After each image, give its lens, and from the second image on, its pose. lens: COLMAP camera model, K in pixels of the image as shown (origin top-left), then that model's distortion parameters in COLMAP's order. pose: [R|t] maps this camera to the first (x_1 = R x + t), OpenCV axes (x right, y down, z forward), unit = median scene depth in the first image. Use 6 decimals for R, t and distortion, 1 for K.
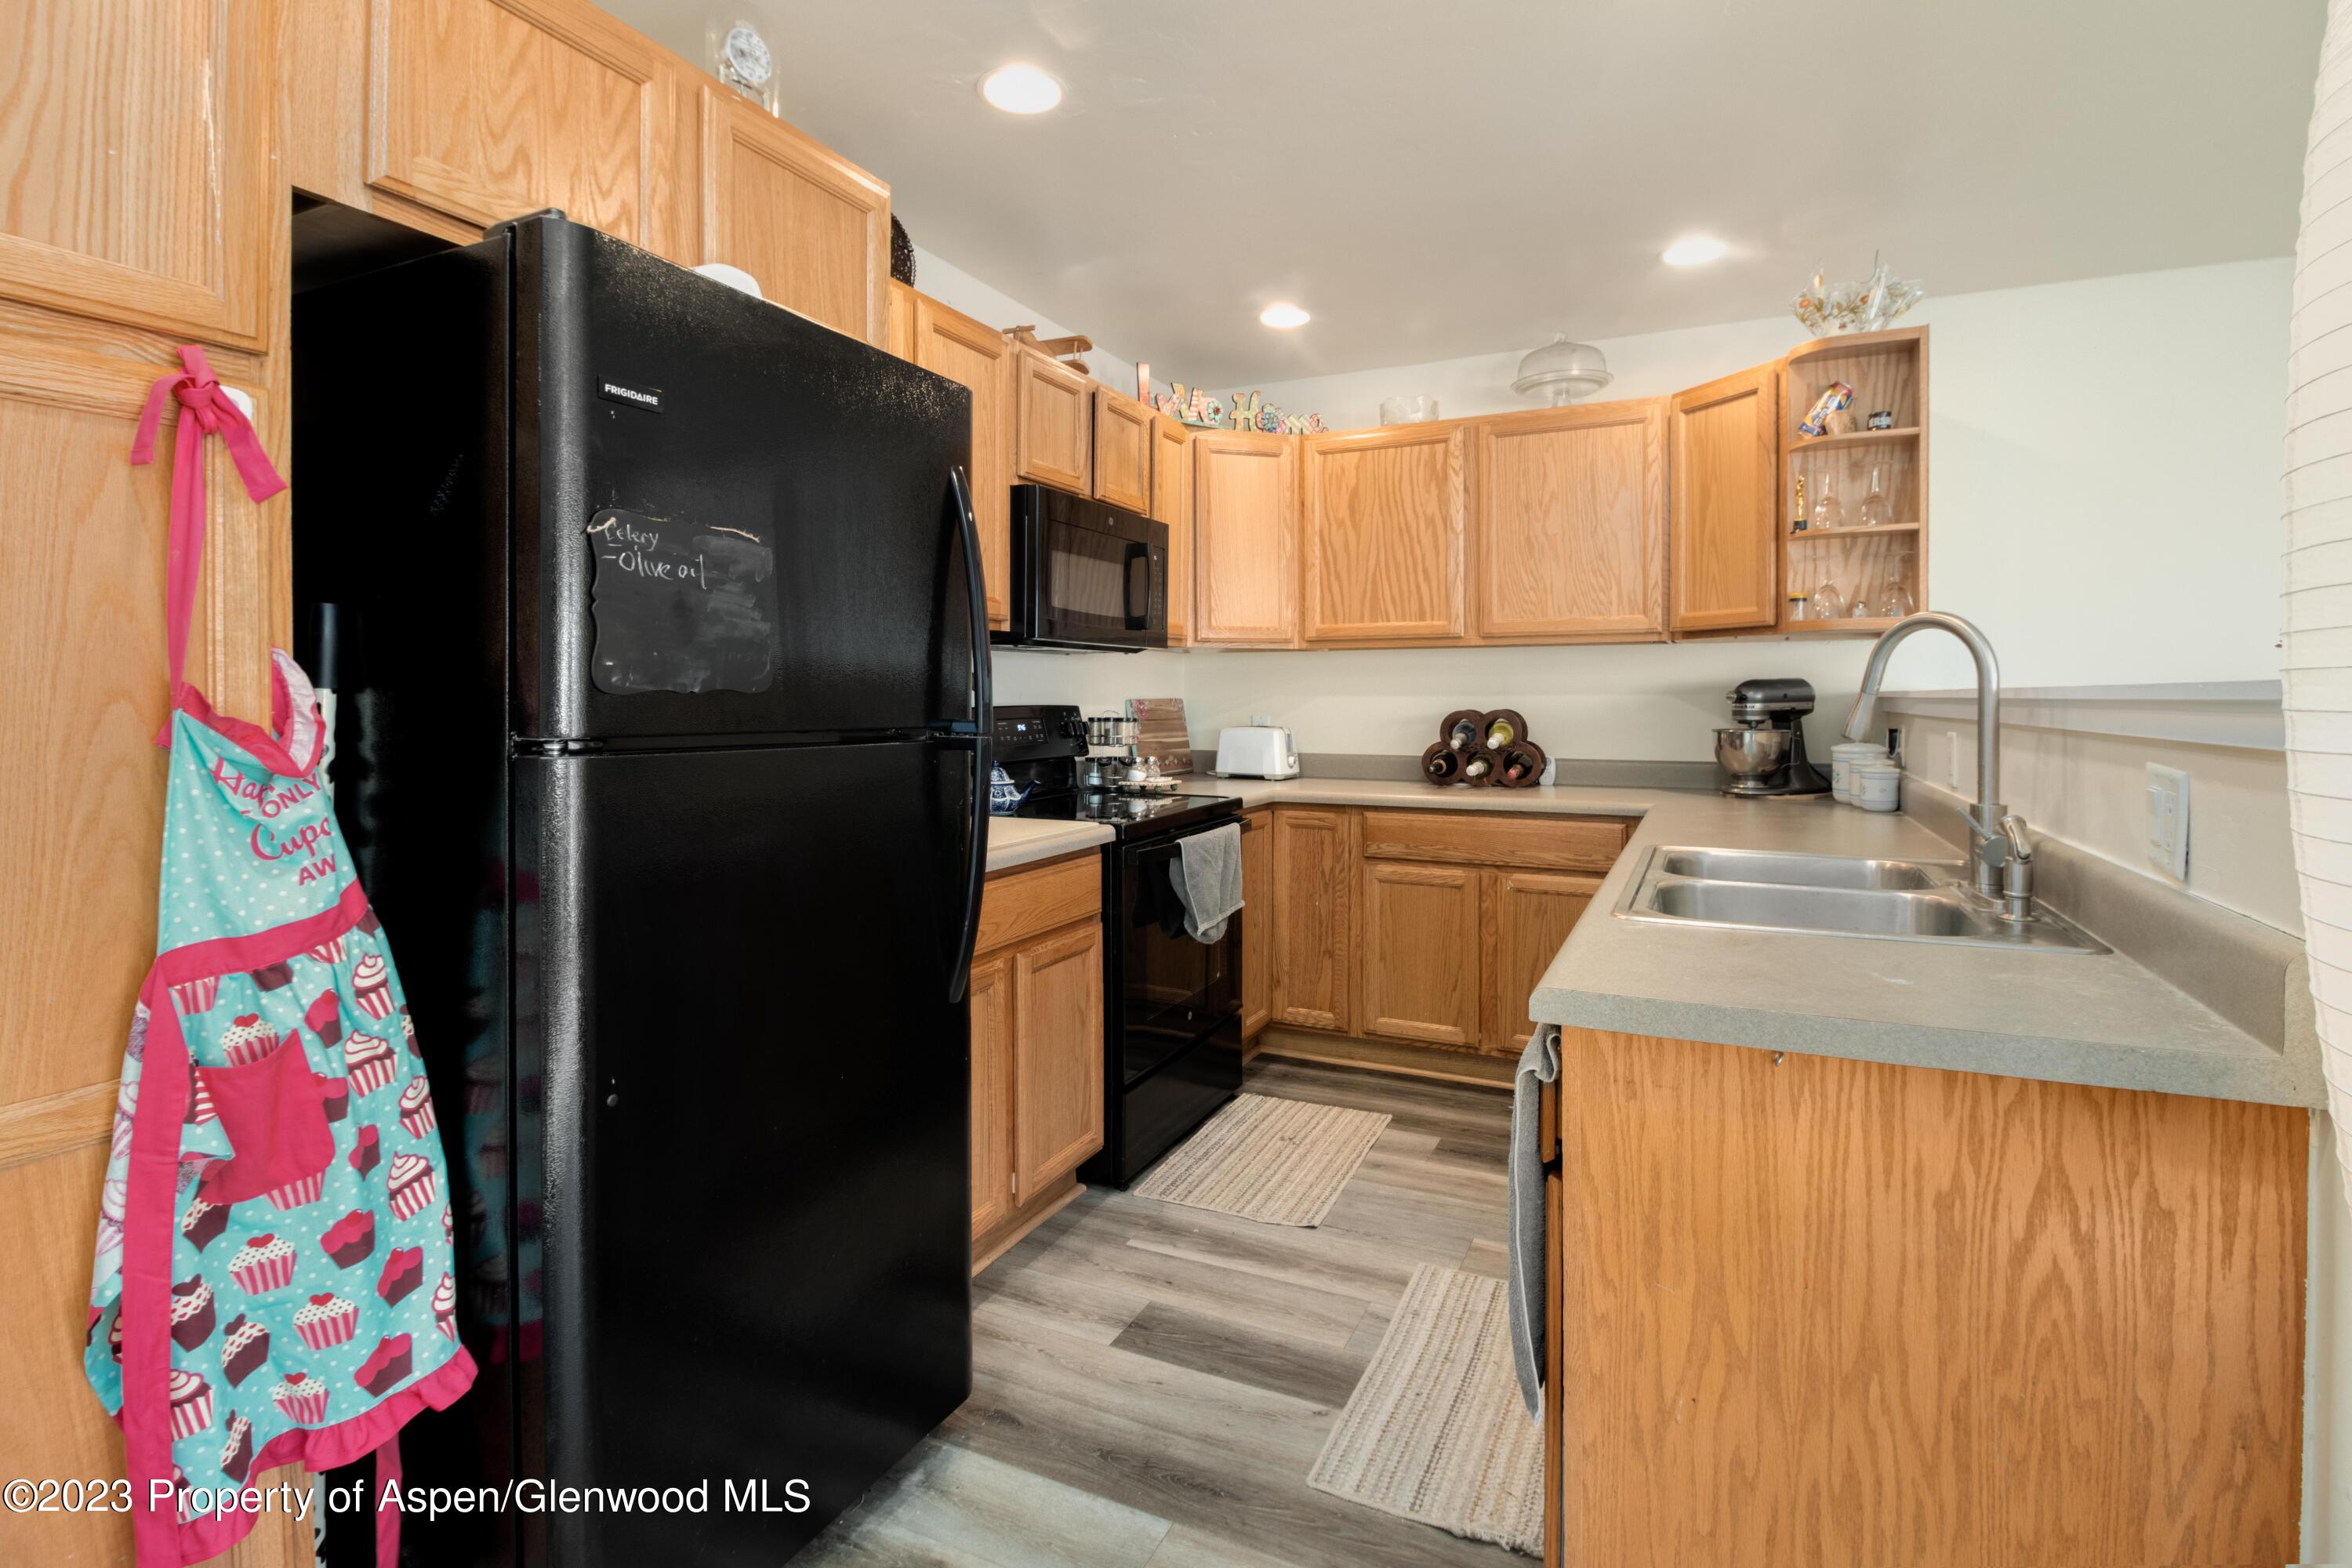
lens RADIAL K [[1120.2, 0, 1182.0], [0, 1120.2, 718.3], [0, 0, 1]] dist [-0.003041, -0.008884]
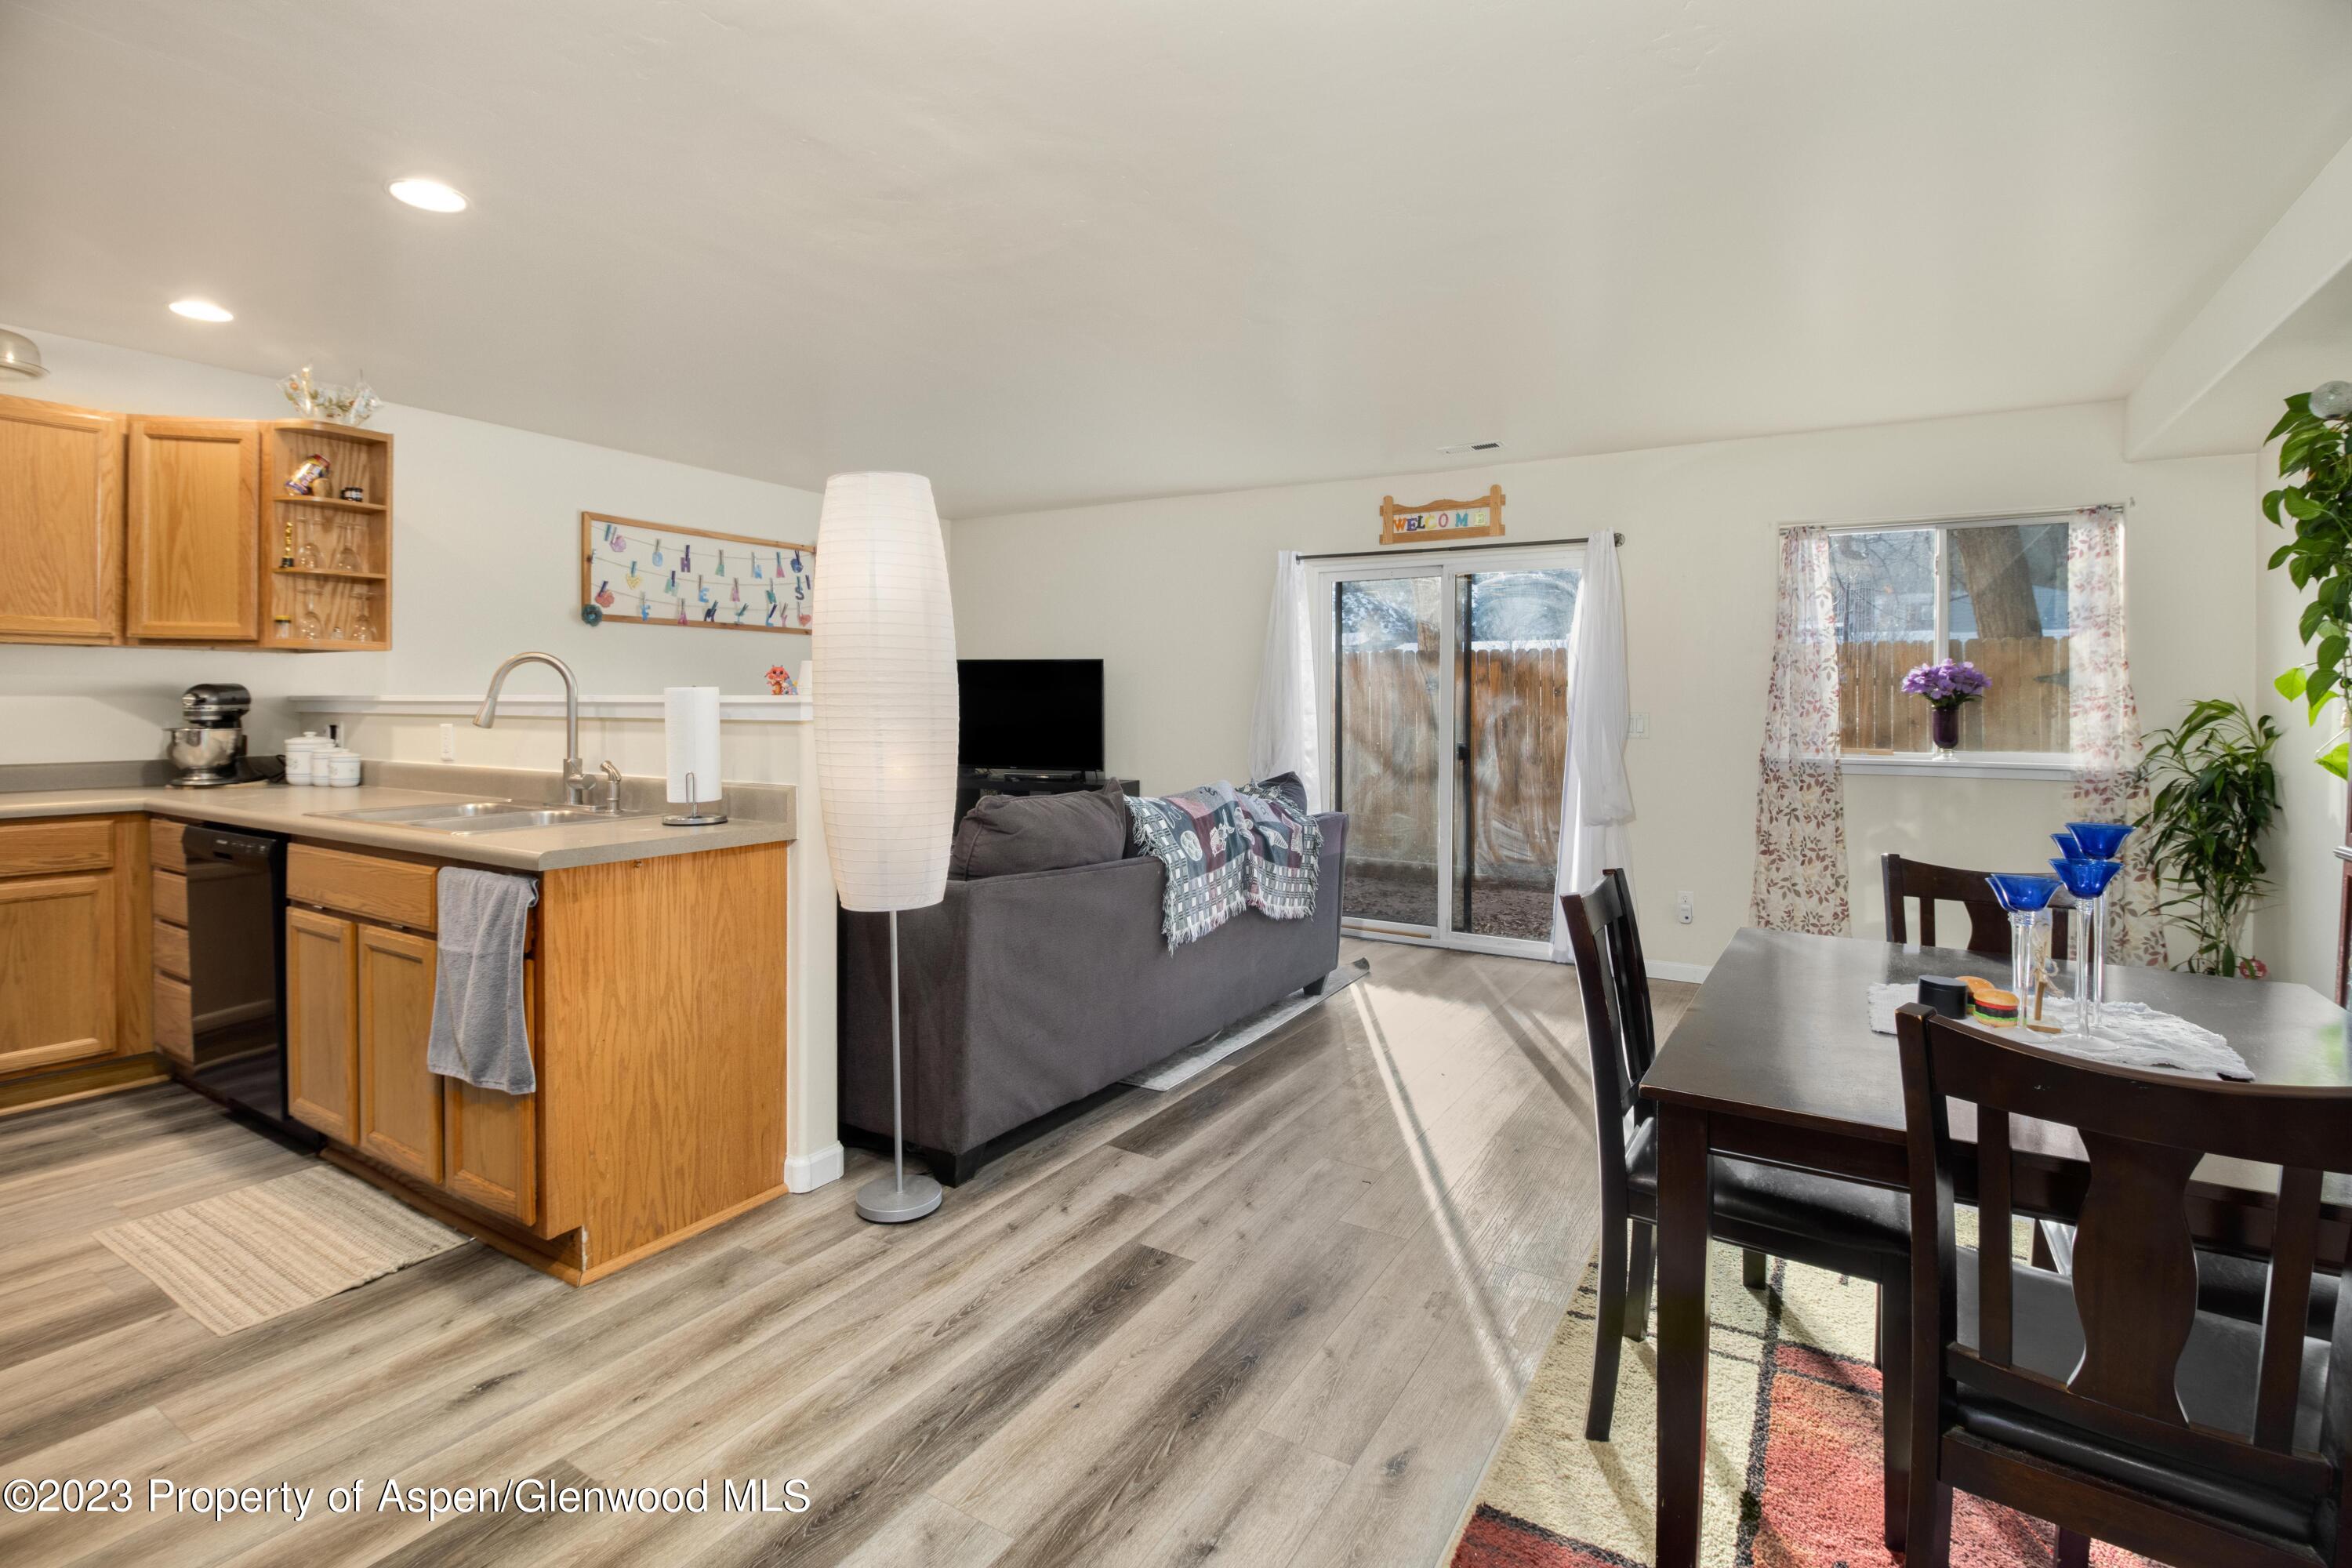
lens RADIAL K [[1120.2, 0, 1182.0], [0, 1120.2, 718.3], [0, 0, 1]] dist [-0.003041, -0.008884]
pose [[0.099749, -0.011035, 0.994951, -1.401346], [0.013877, 0.999857, 0.009698, 0.007755], [-0.994916, 0.012839, 0.099888, -0.267134]]
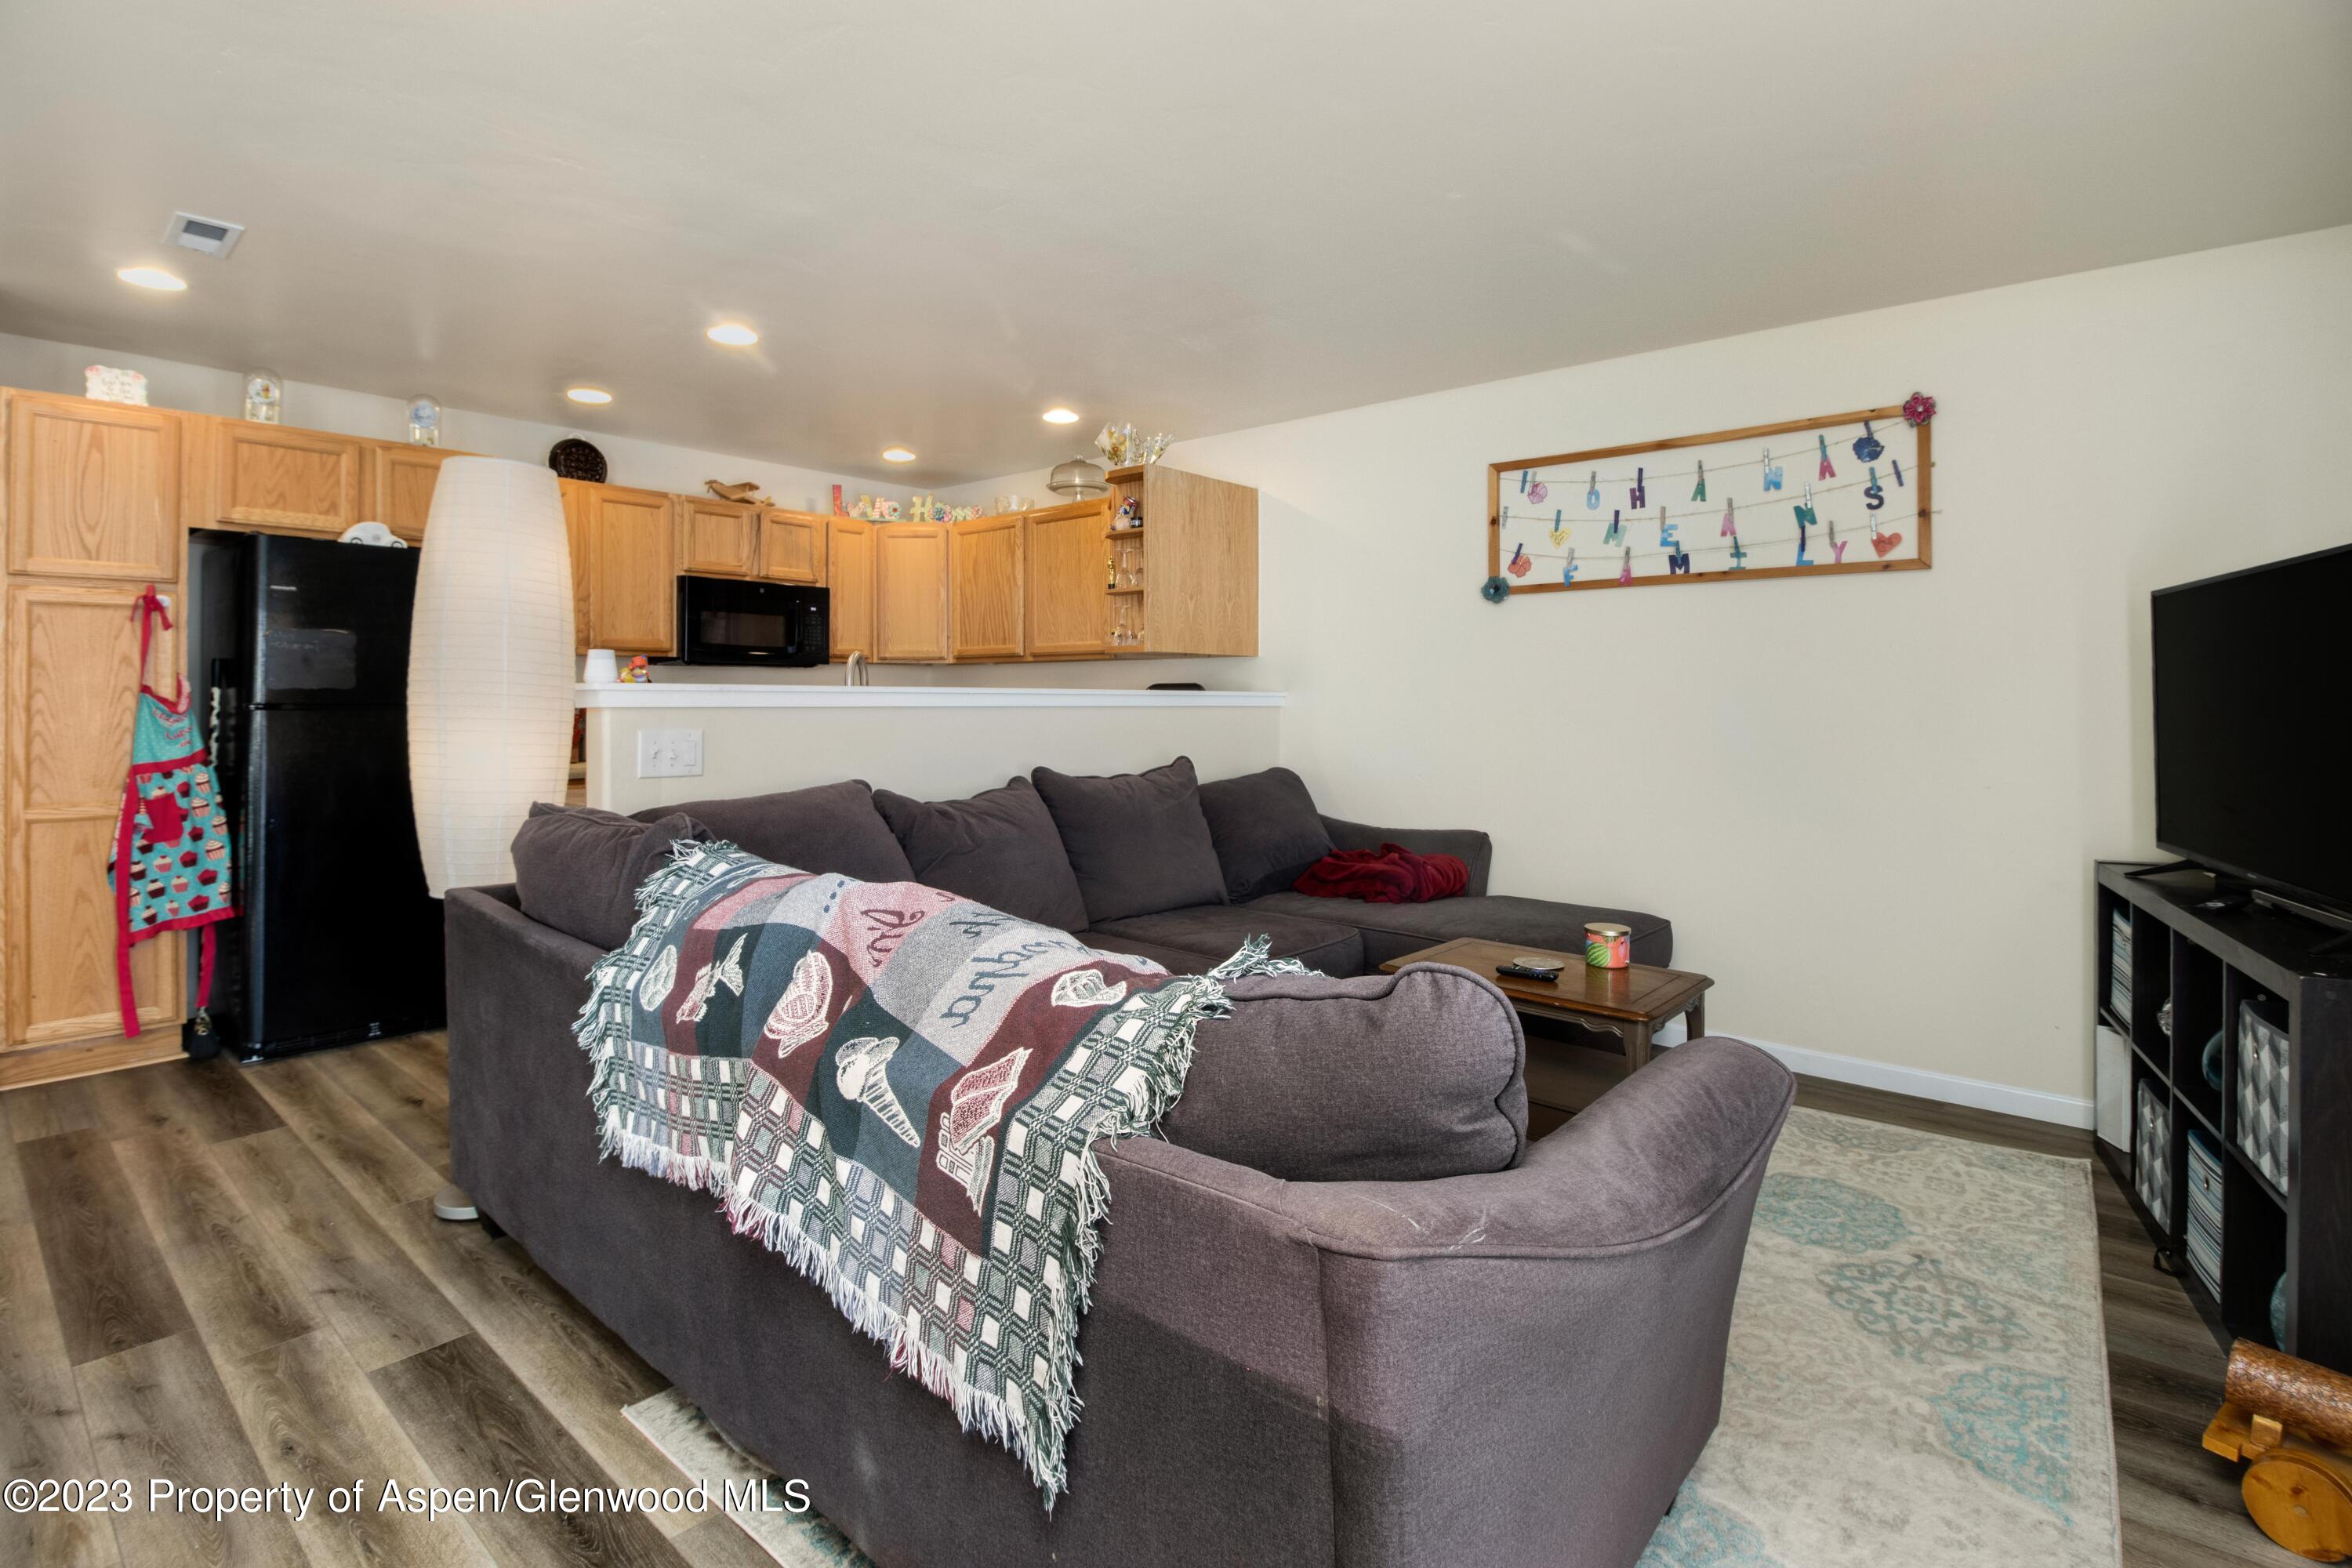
lens RADIAL K [[1109.4, 0, 1177.5], [0, 1109.4, 700.9], [0, 0, 1]] dist [-0.001777, -0.014258]
pose [[0.964393, 0.003482, -0.264452, 2.635873], [-0.008504, 0.999805, -0.017847, 0.042832], [0.264338, 0.019461, 0.964234, -1.206657]]
